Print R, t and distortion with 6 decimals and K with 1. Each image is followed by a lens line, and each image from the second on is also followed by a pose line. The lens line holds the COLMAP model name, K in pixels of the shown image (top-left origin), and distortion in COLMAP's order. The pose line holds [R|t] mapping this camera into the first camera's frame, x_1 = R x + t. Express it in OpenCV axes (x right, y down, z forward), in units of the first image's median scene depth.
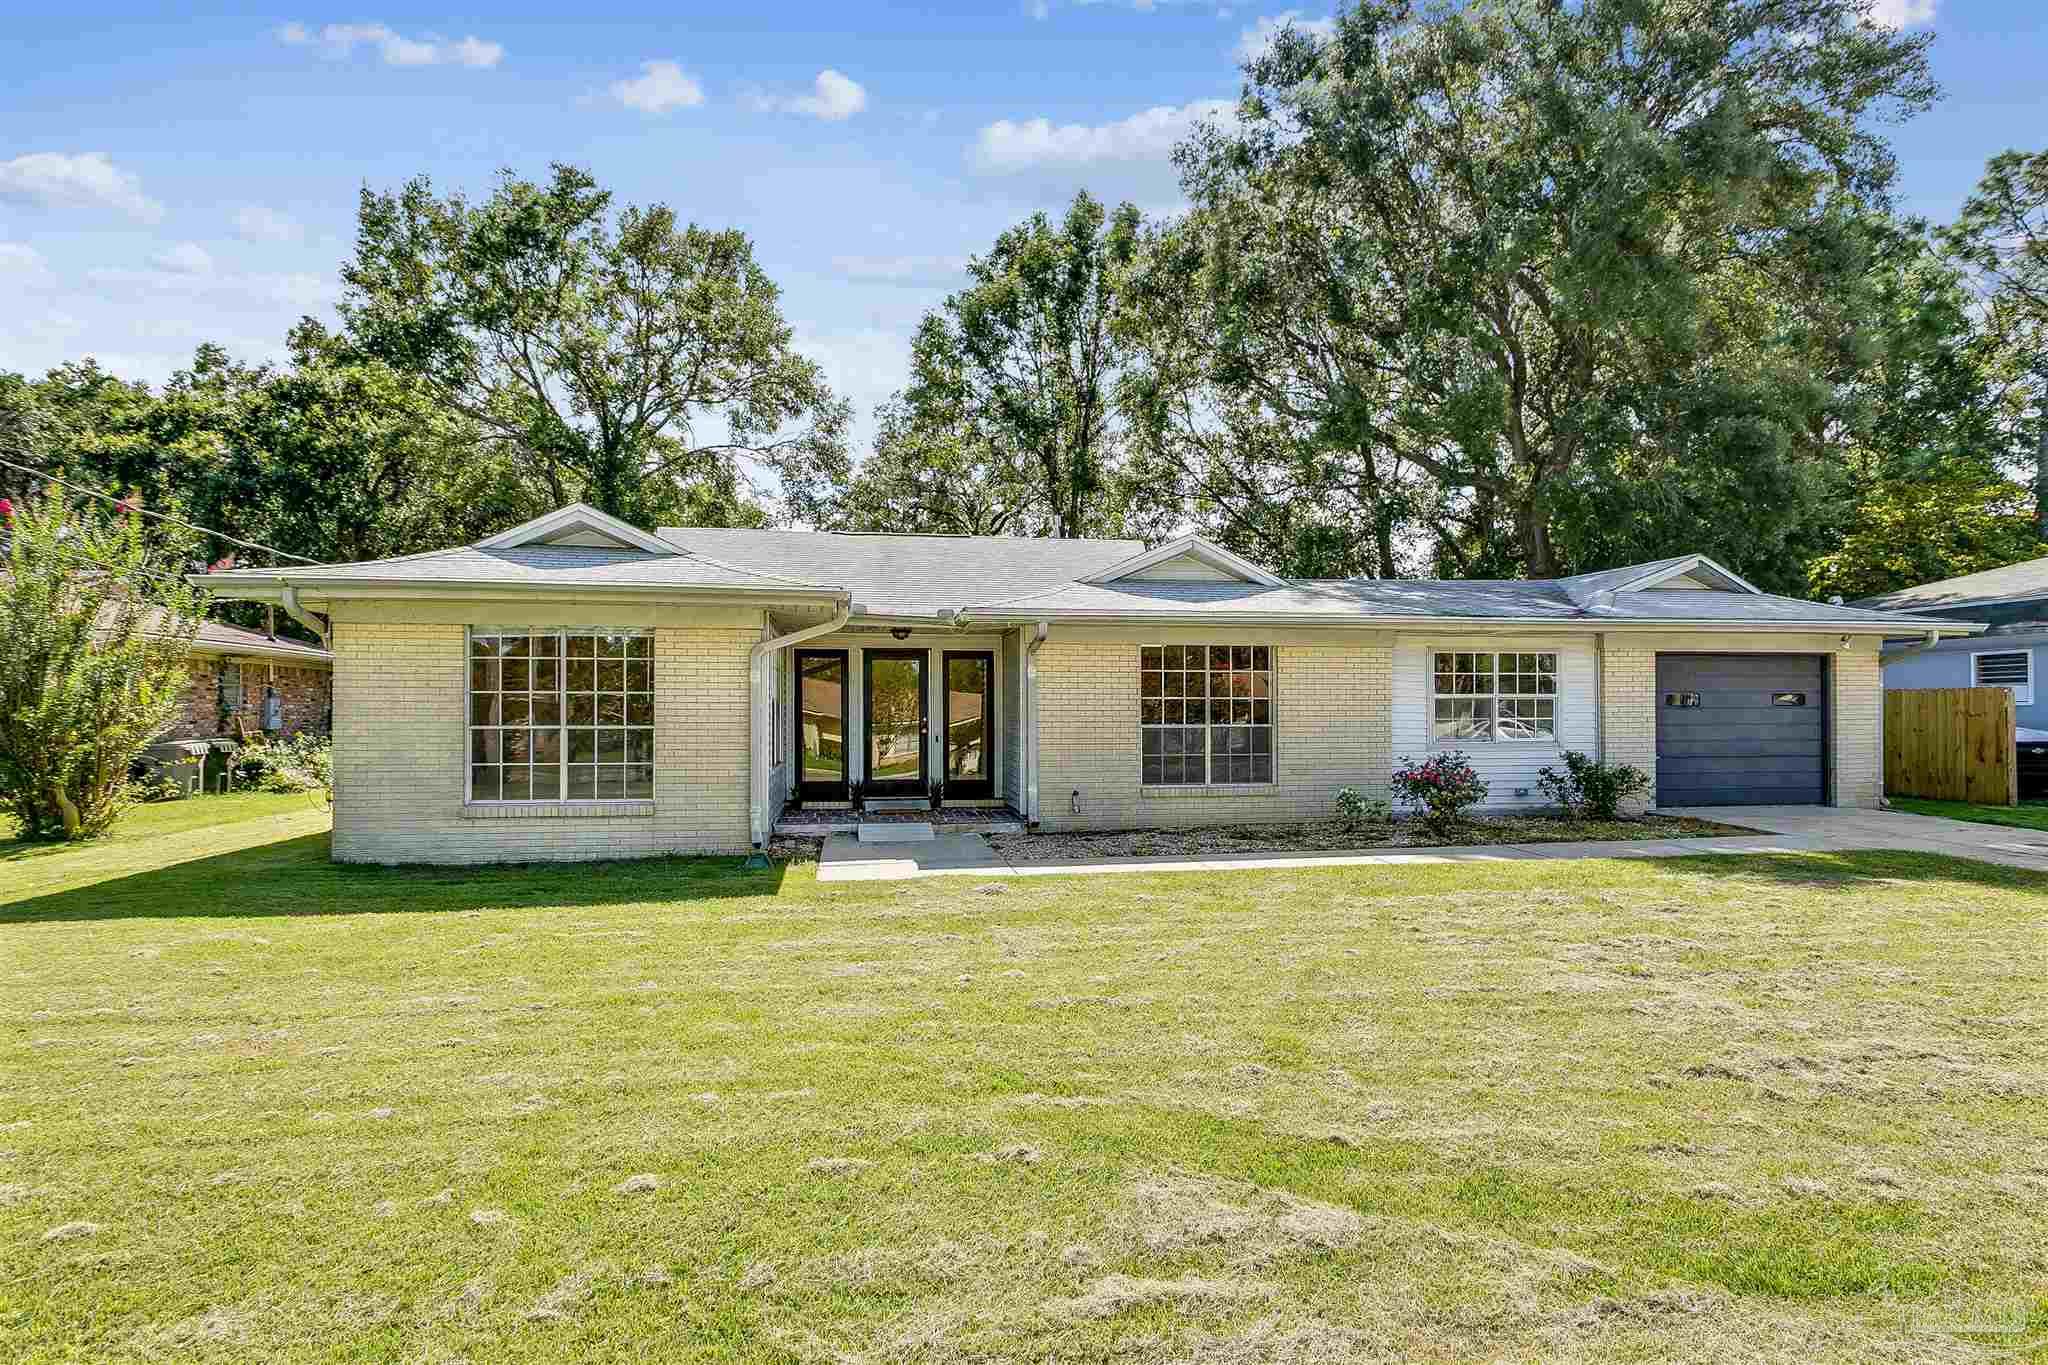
lens RADIAL K [[975.9, 0, 1030.1], [0, 975.9, 696.5], [0, 0, 1]] dist [0.005439, -0.000899]
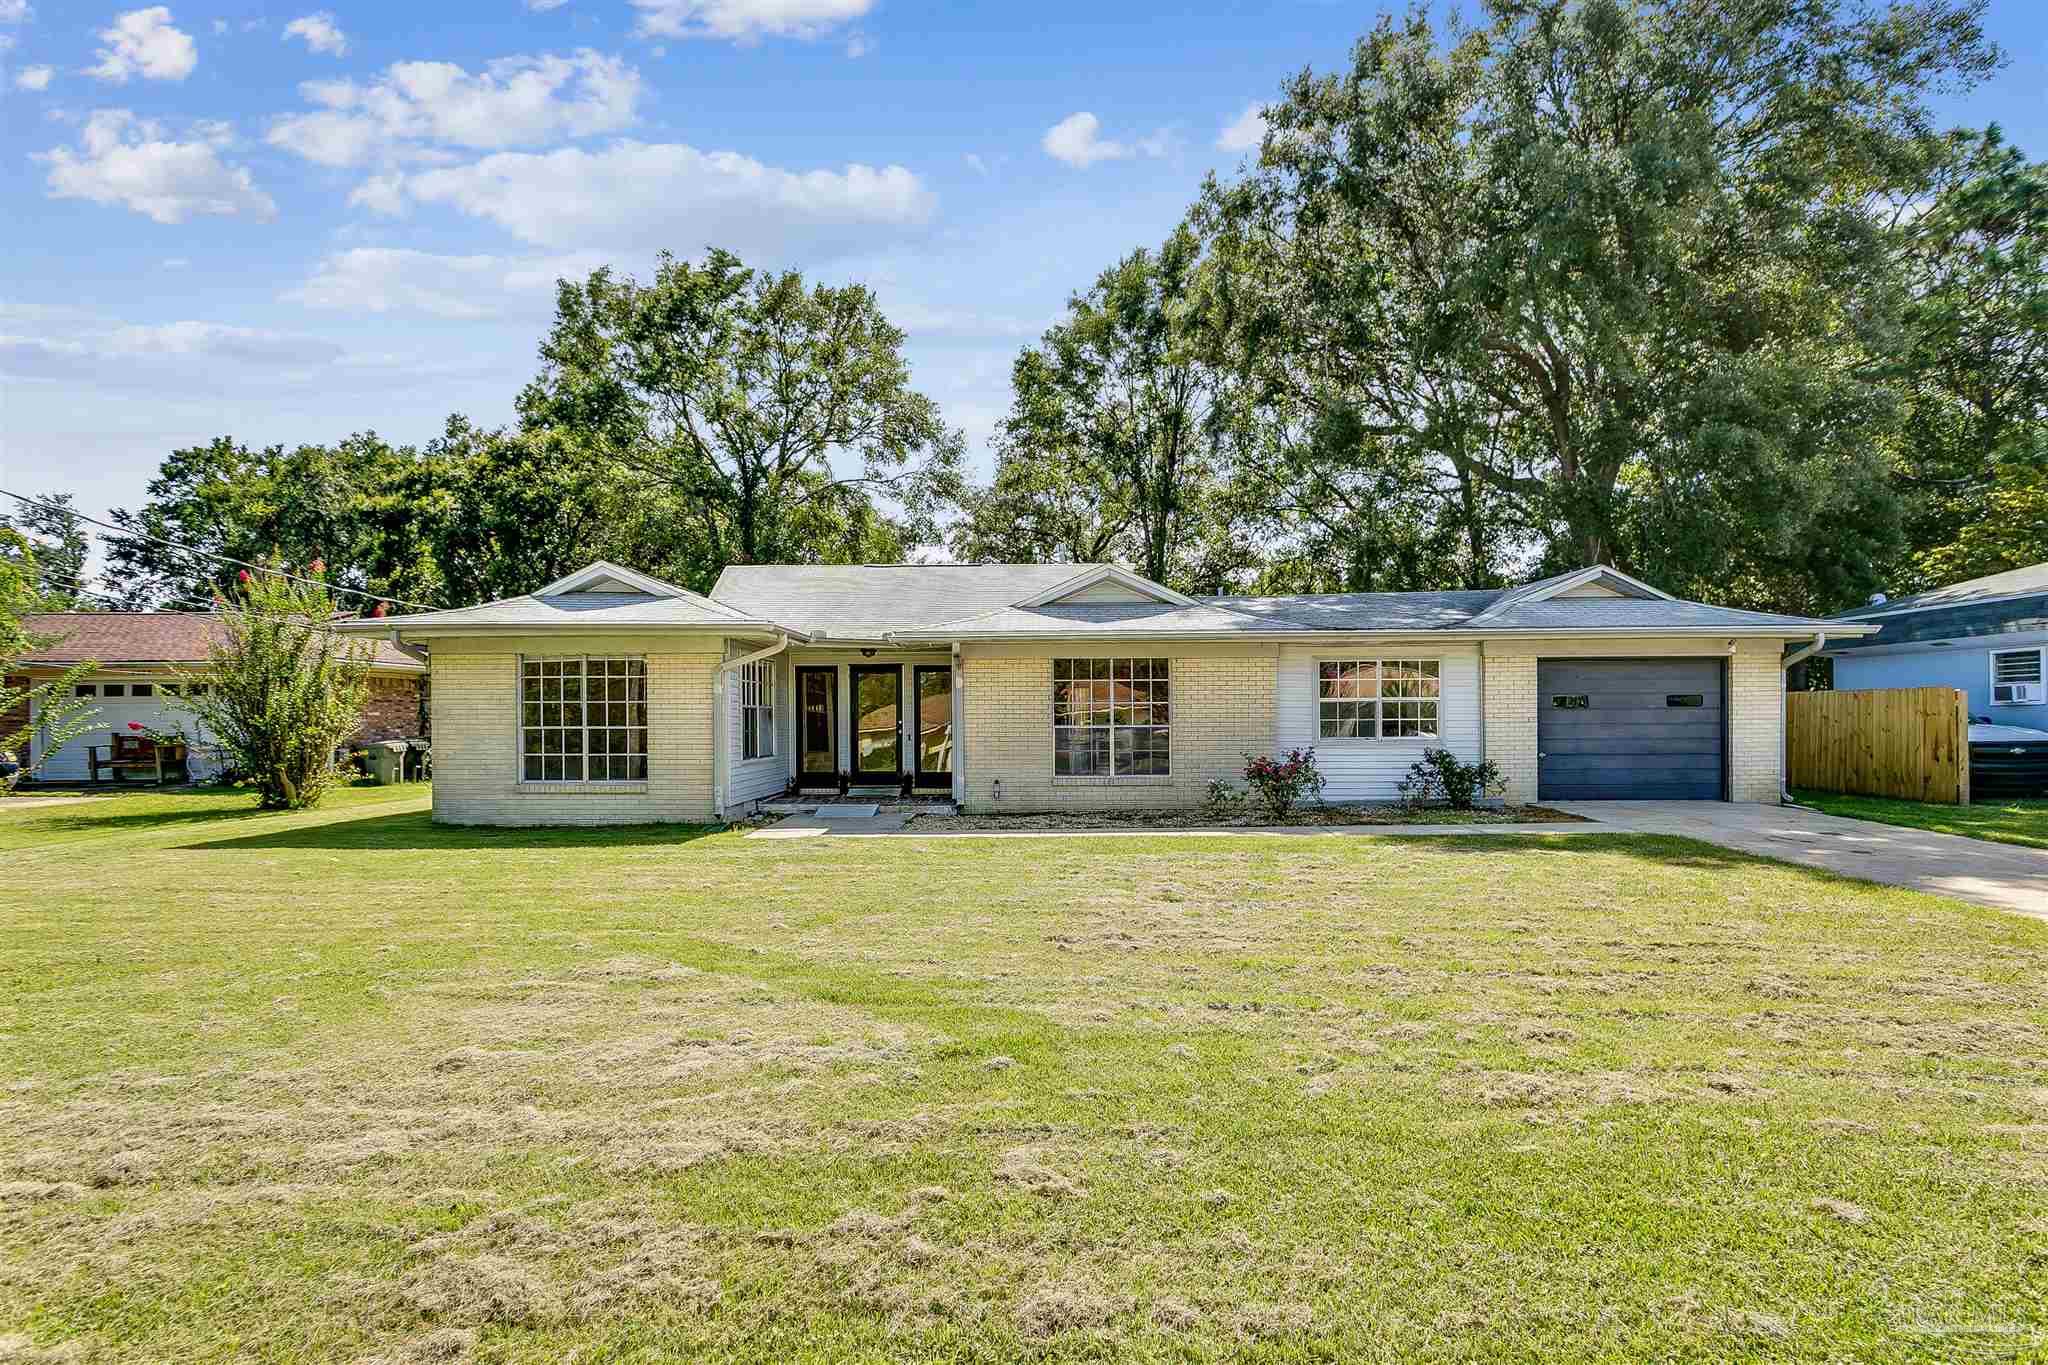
lens RADIAL K [[975.9, 0, 1046.8], [0, 975.9, 701.5], [0, 0, 1]] dist [0.005439, -0.000899]
pose [[0.984020, -0.007200, -0.177914, 0.274980], [0.006803, 0.999973, -0.002840, 0.002543], [0.177929, 0.001584, 0.984042, -0.154451]]
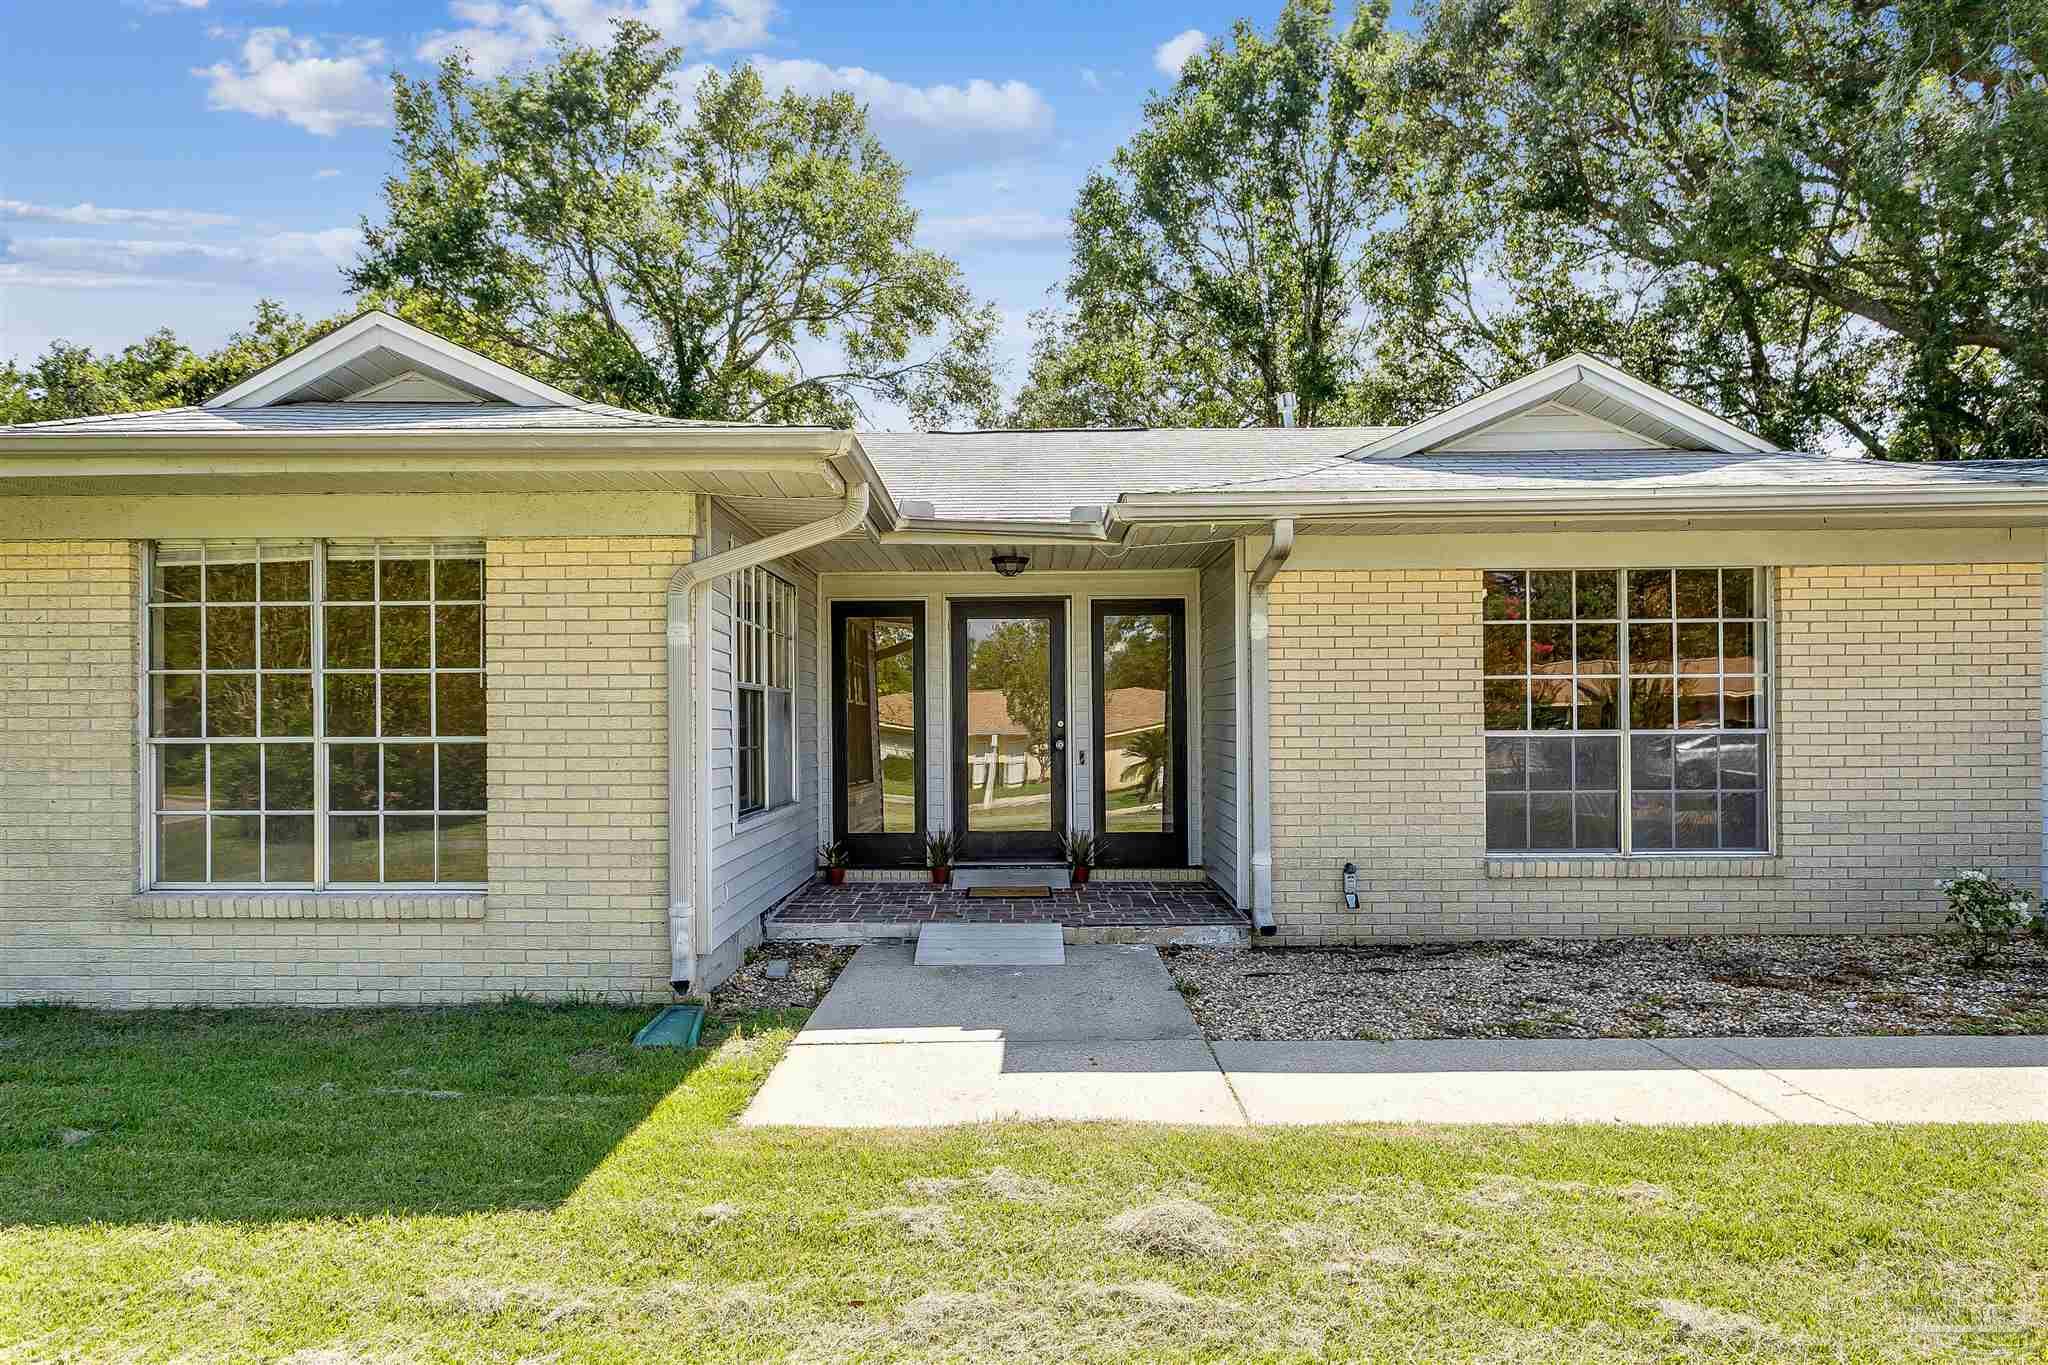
lens RADIAL K [[1175.7, 0, 1030.7], [0, 1175.7, 686.4], [0, 0, 1]] dist [-0.006398, -0.001030]
pose [[0.984560, -0.011969, -0.174640, -0.006998], [0.009578, 0.999849, -0.014526, 0.011339], [0.174788, 0.012629, 0.984525, 0.324257]]
